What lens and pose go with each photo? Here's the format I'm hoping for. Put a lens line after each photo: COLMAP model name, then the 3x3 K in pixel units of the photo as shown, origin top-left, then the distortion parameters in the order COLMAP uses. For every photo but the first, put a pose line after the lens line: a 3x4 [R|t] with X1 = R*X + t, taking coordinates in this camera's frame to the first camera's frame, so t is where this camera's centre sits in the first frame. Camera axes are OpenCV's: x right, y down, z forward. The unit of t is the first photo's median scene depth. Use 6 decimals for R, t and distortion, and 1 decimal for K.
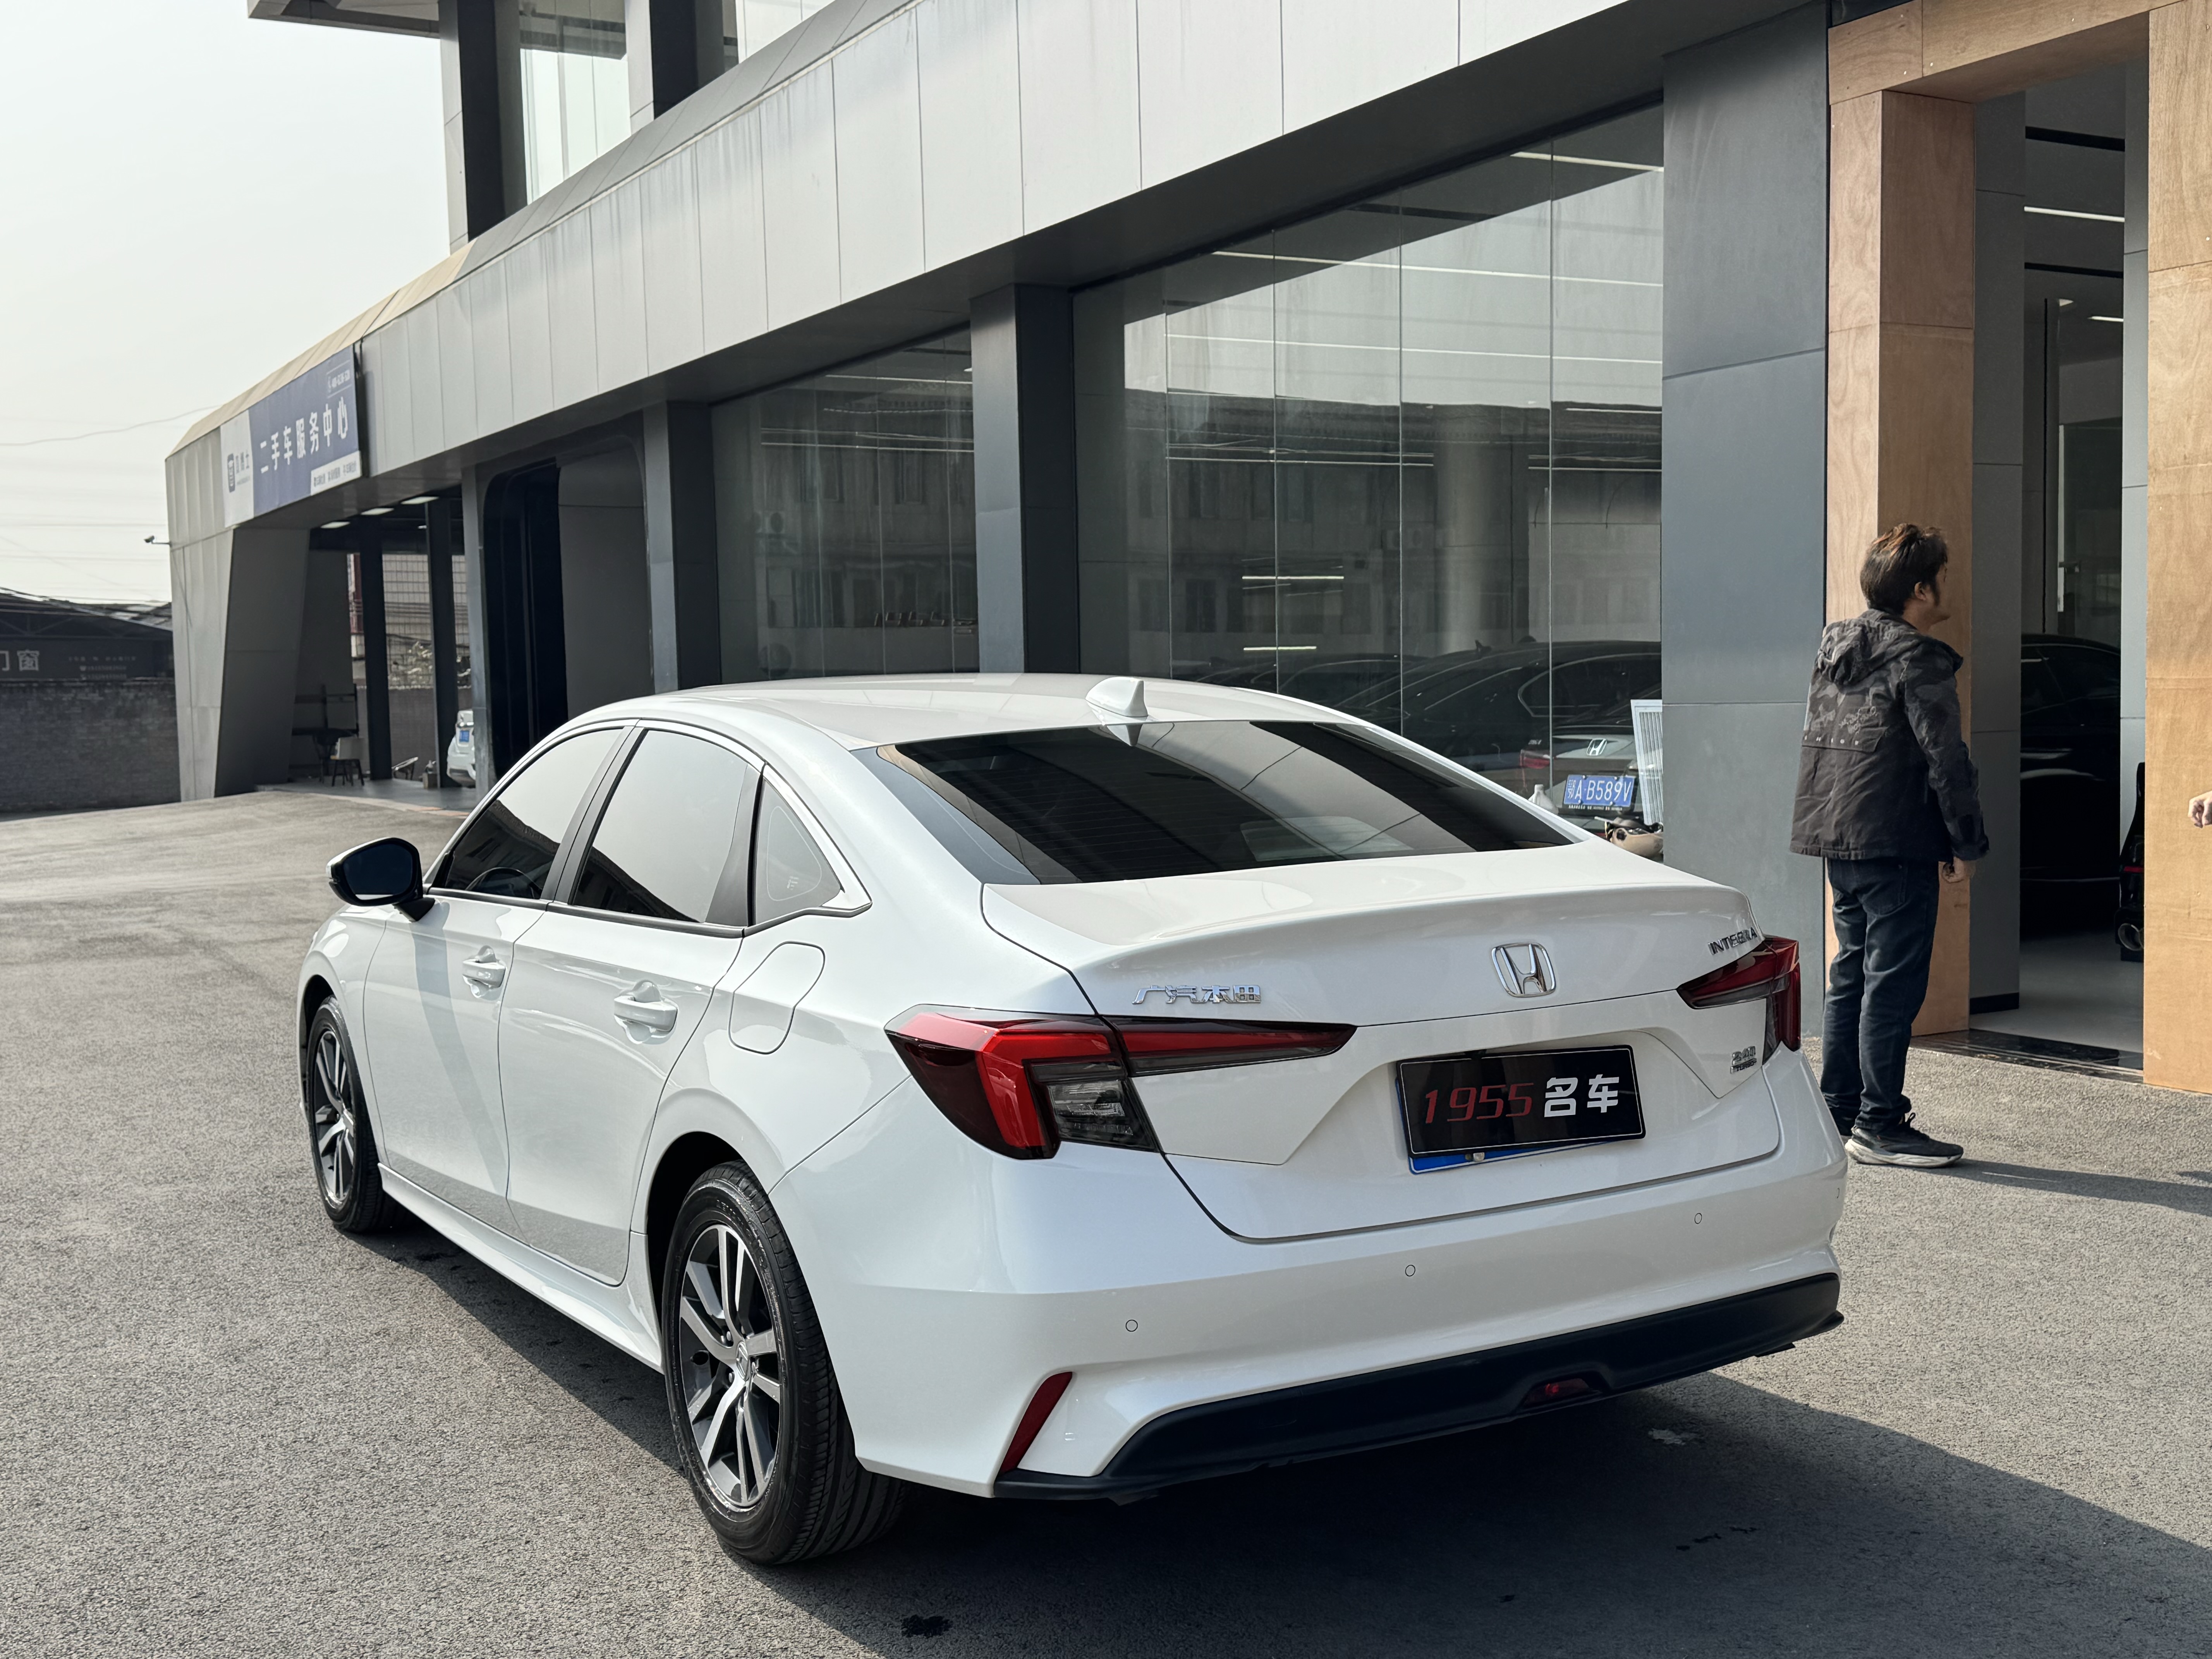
lens RADIAL K [[2324.2, 0, 1114.4], [0, 2324.2, 834.0], [0, 0, 1]] dist [0.205834, -0.463050]
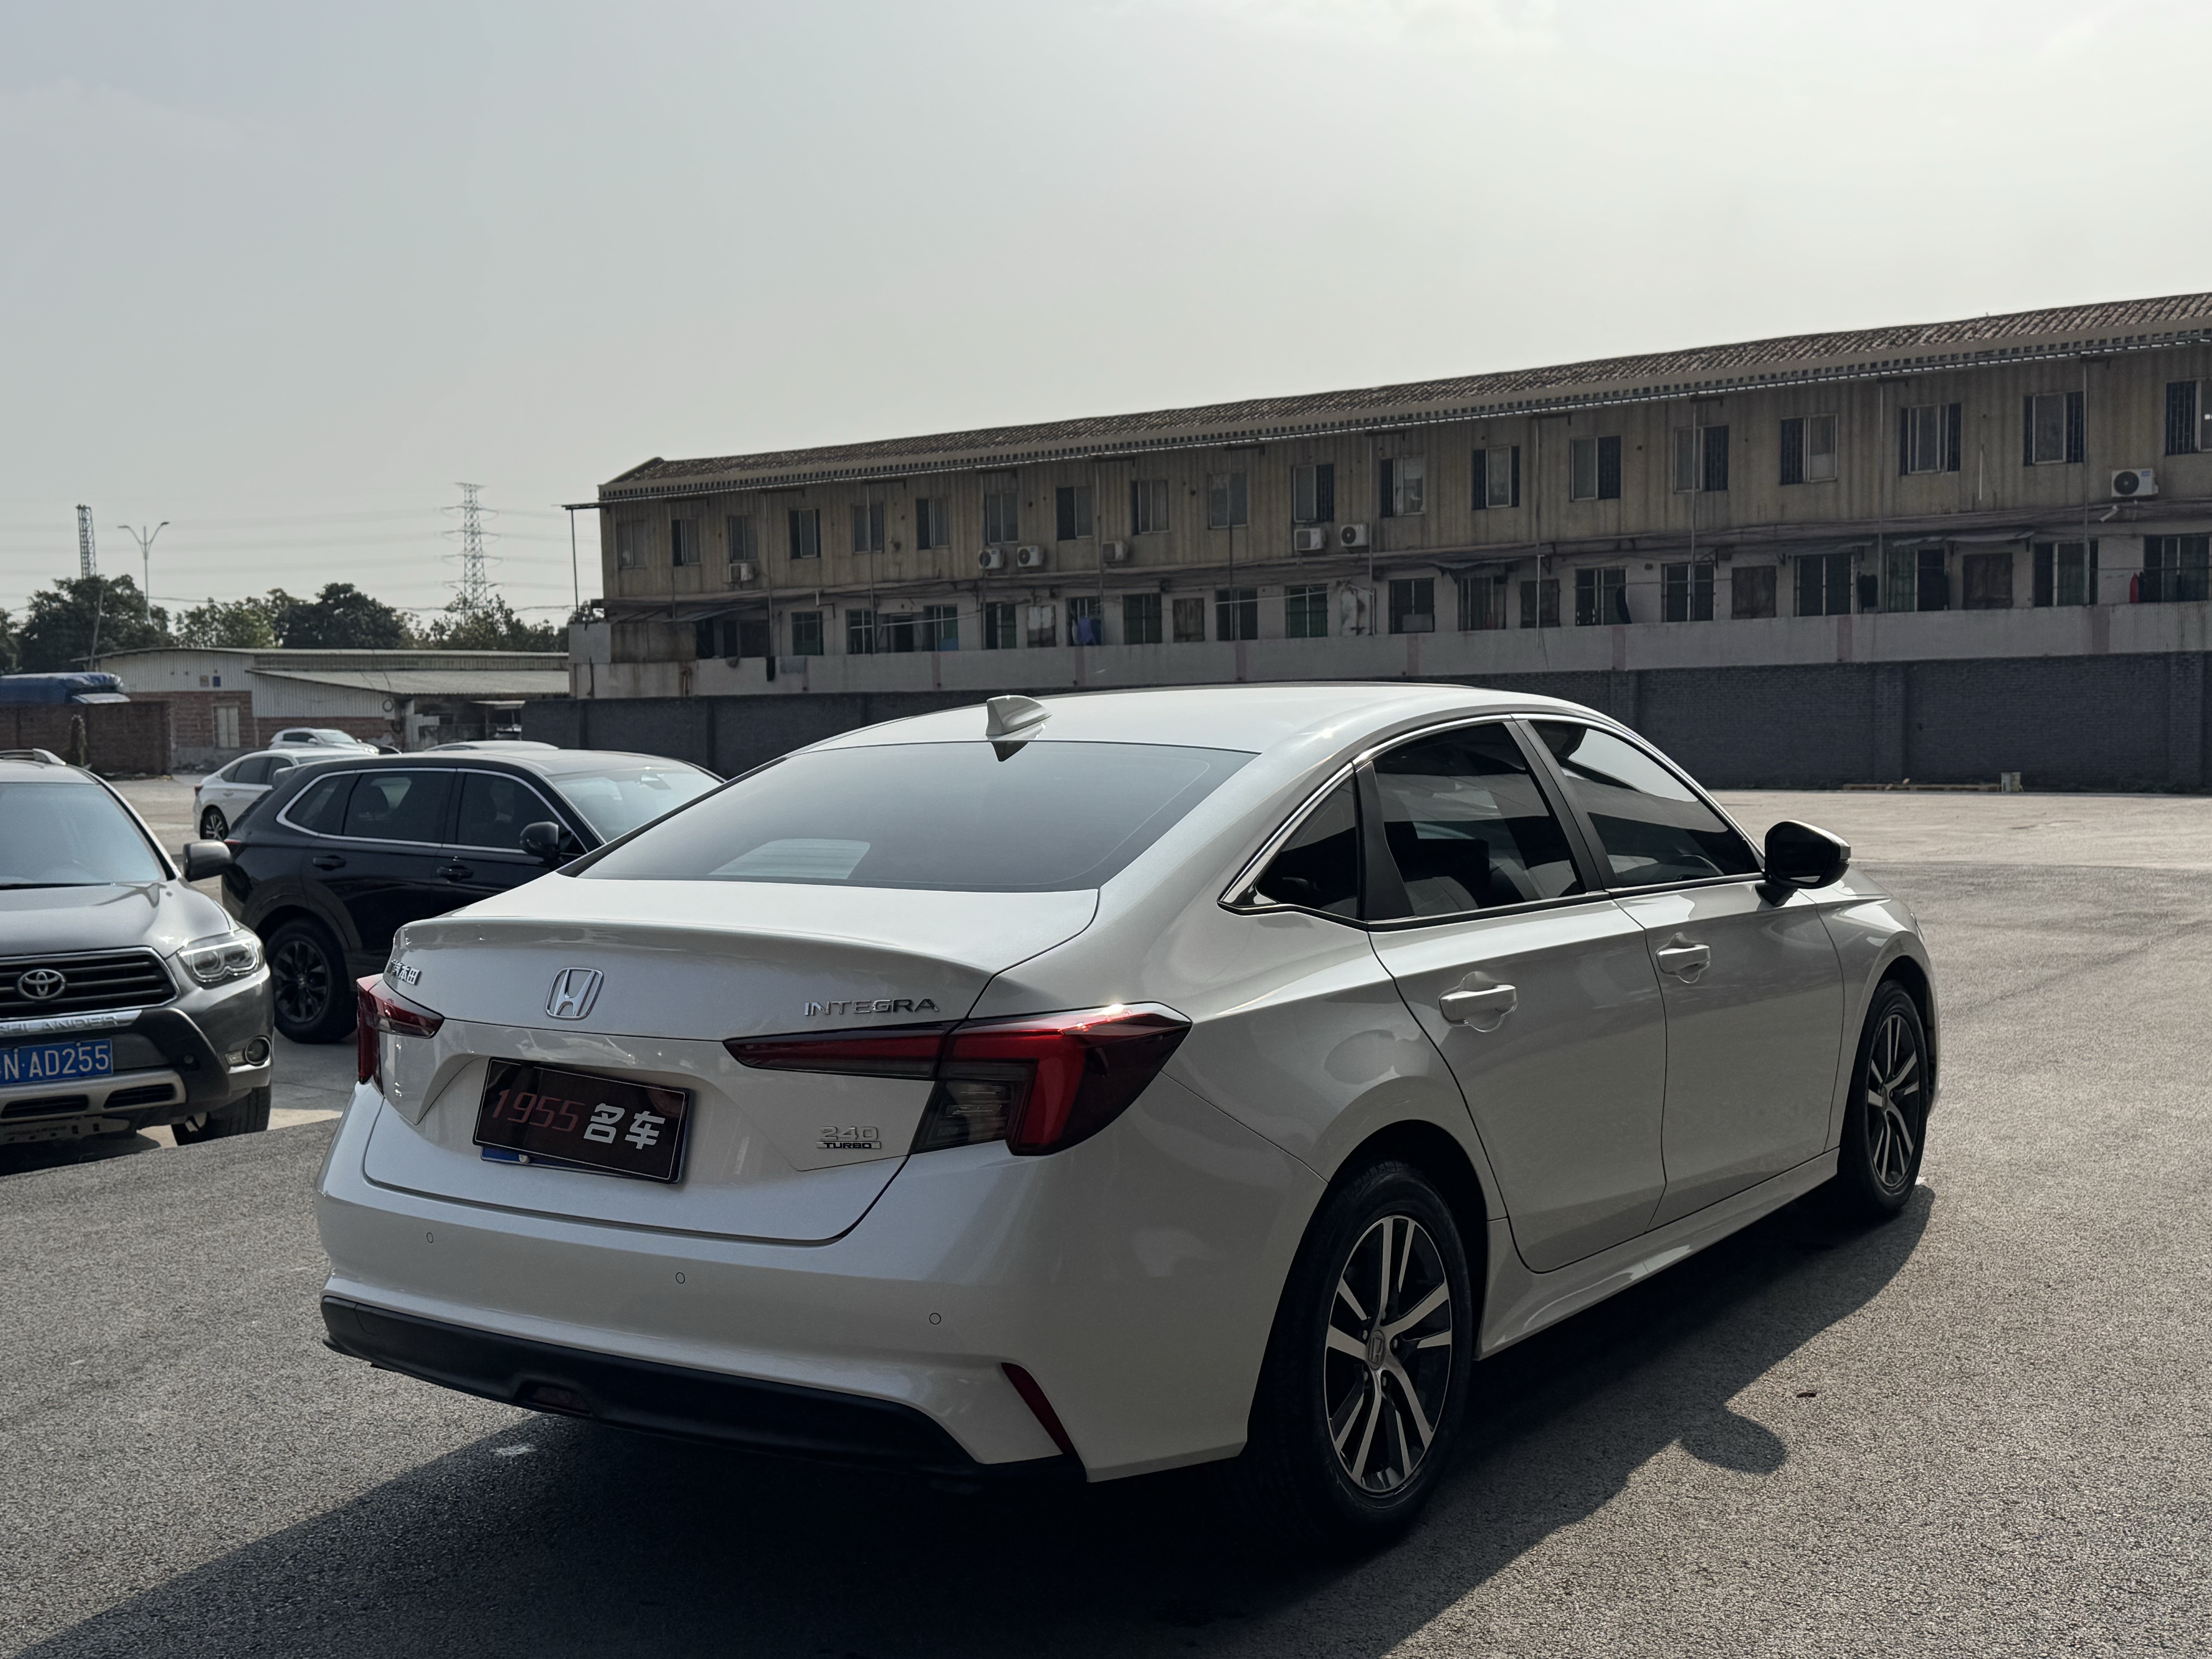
lens RADIAL K [[2315.8, 0, 1073.9], [0, 2315.8, 837.2], [0, 0, 1]] dist [0.168943, -0.376981]
pose [[0.397701, 0.067635, -0.915019, 0.914305], [-0.047094, 0.997470, 0.053261, -0.058547], [0.916306, 0.021910, 0.399880, 0.593200]]
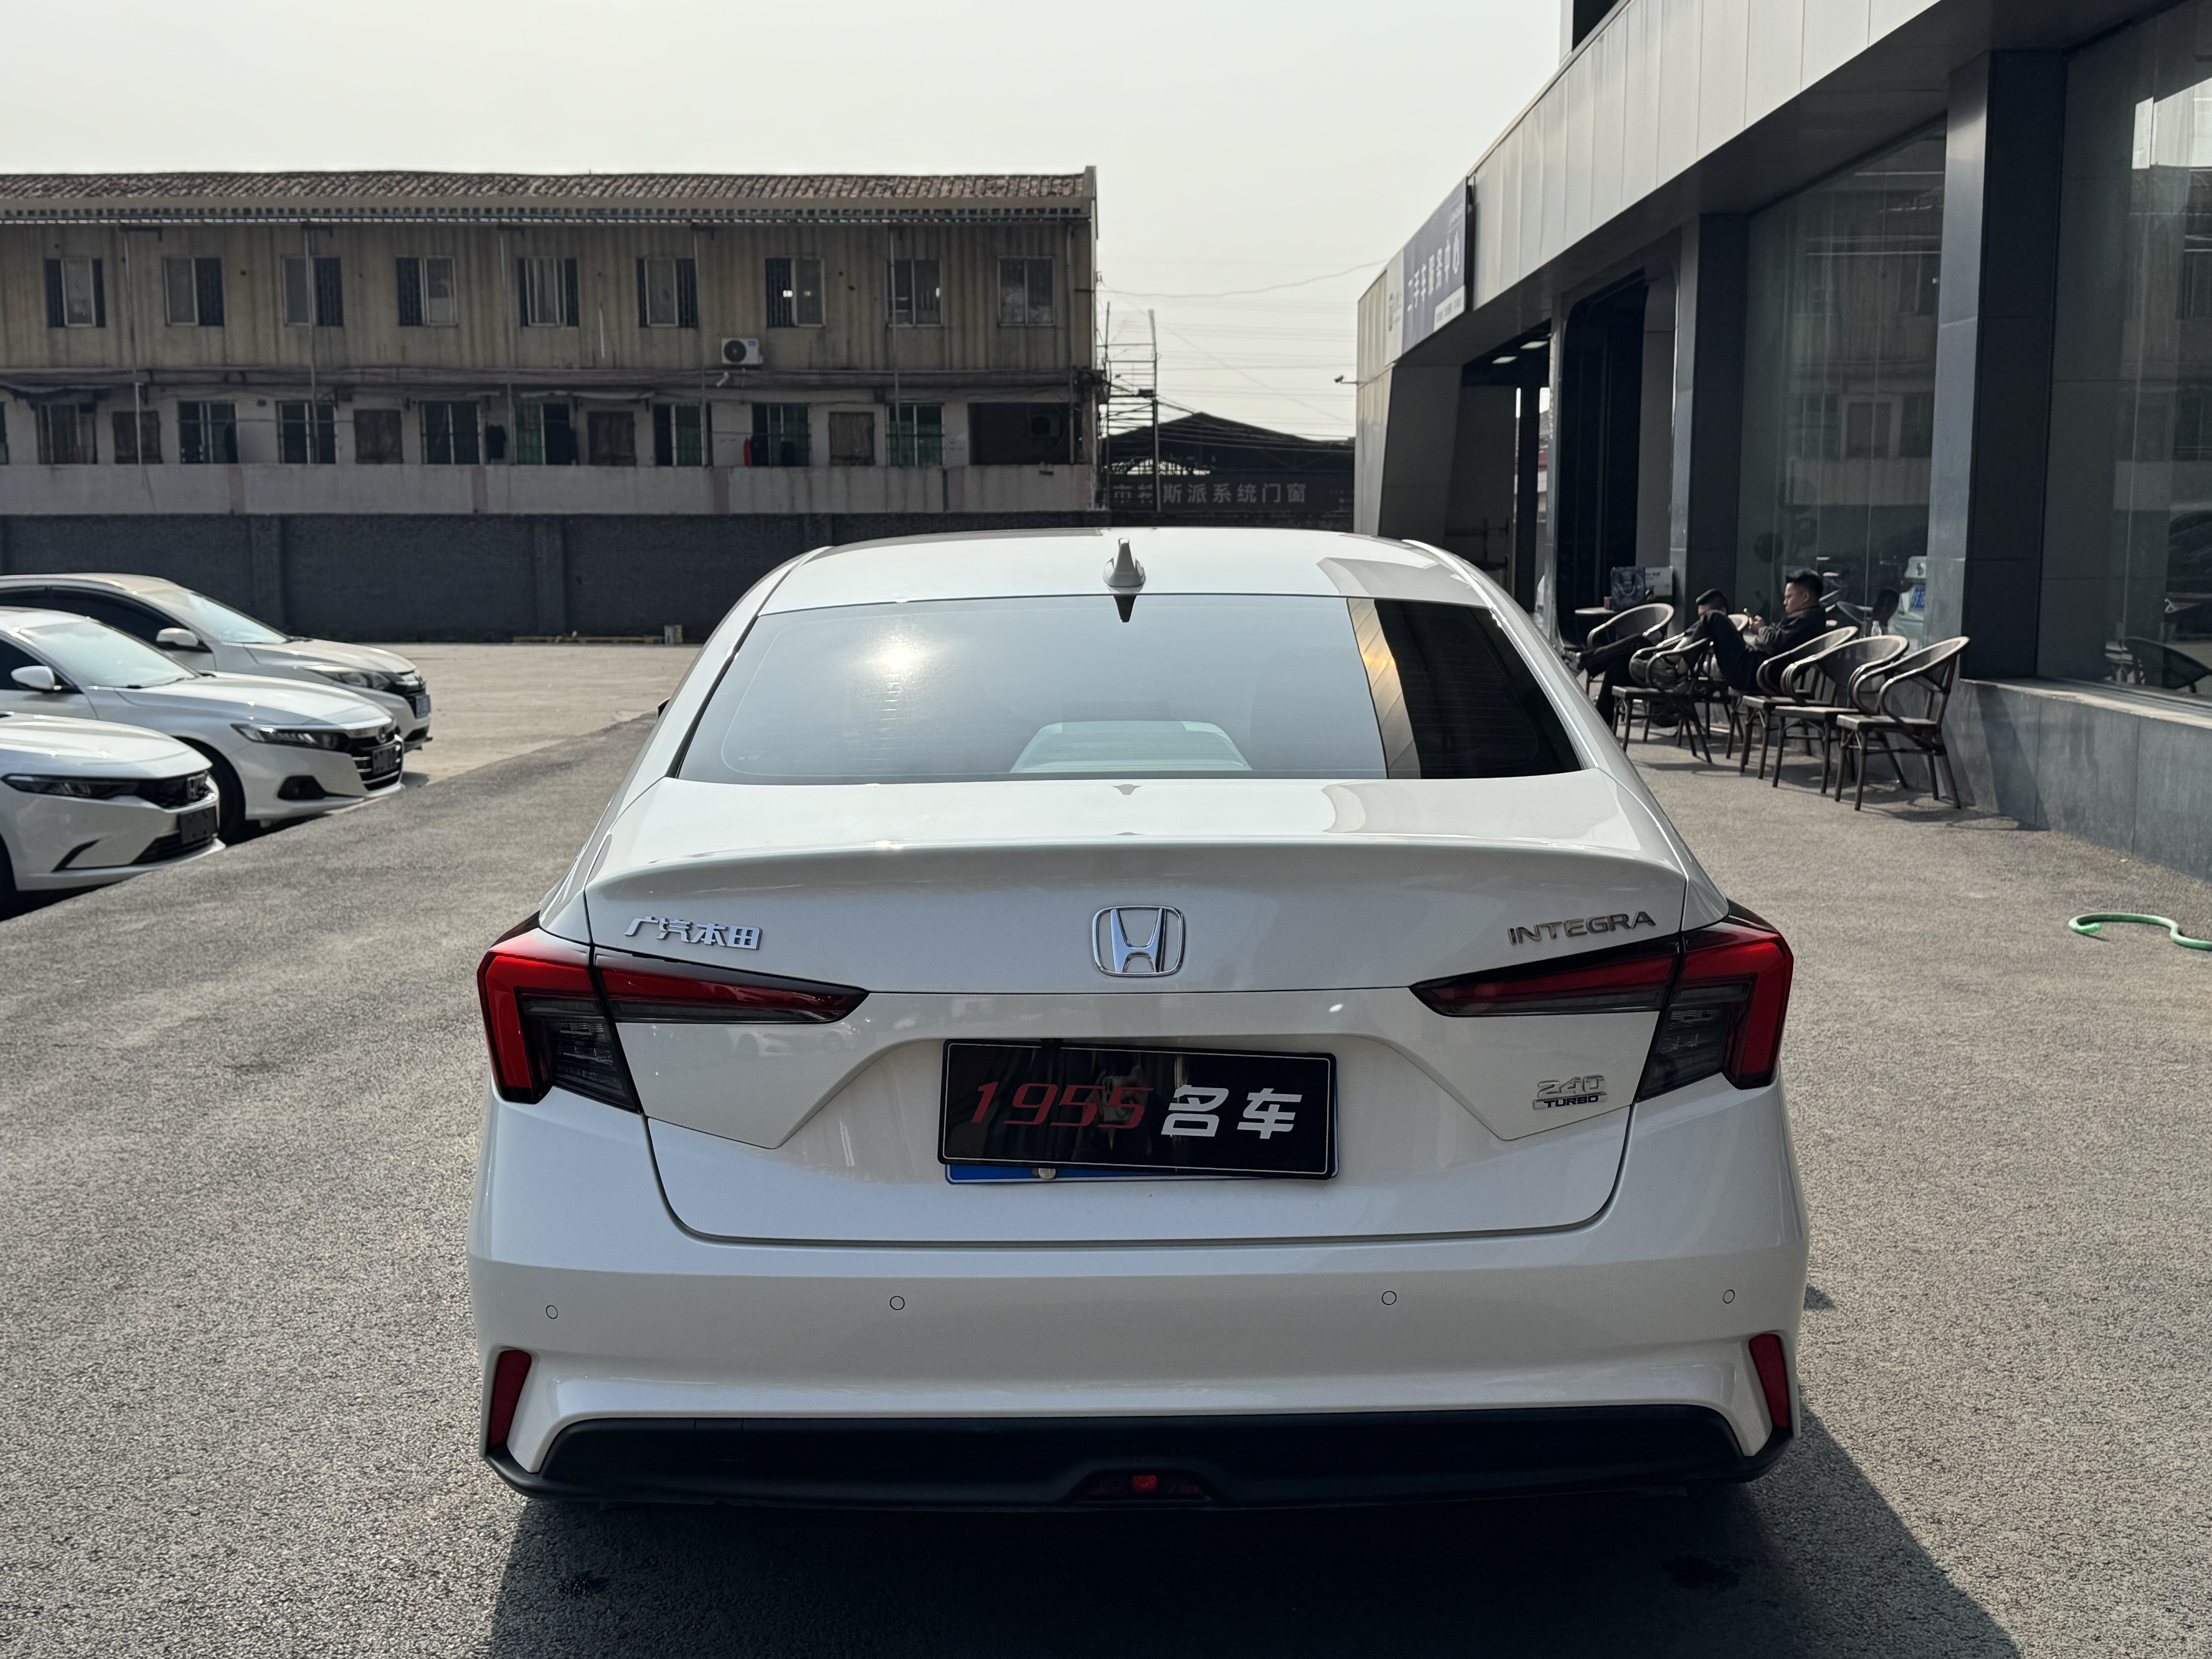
lens RADIAL K [[2324.2, 0, 1114.4], [0, 2324.2, 834.0], [0, 0, 1]] dist [0.205834, -0.463050]
pose [[0.861454, 0.082734, -0.501051, 0.412044], [-0.047073, 0.995401, 0.083430, -0.030068], [0.505649, -0.048285, 0.861387, 0.258678]]
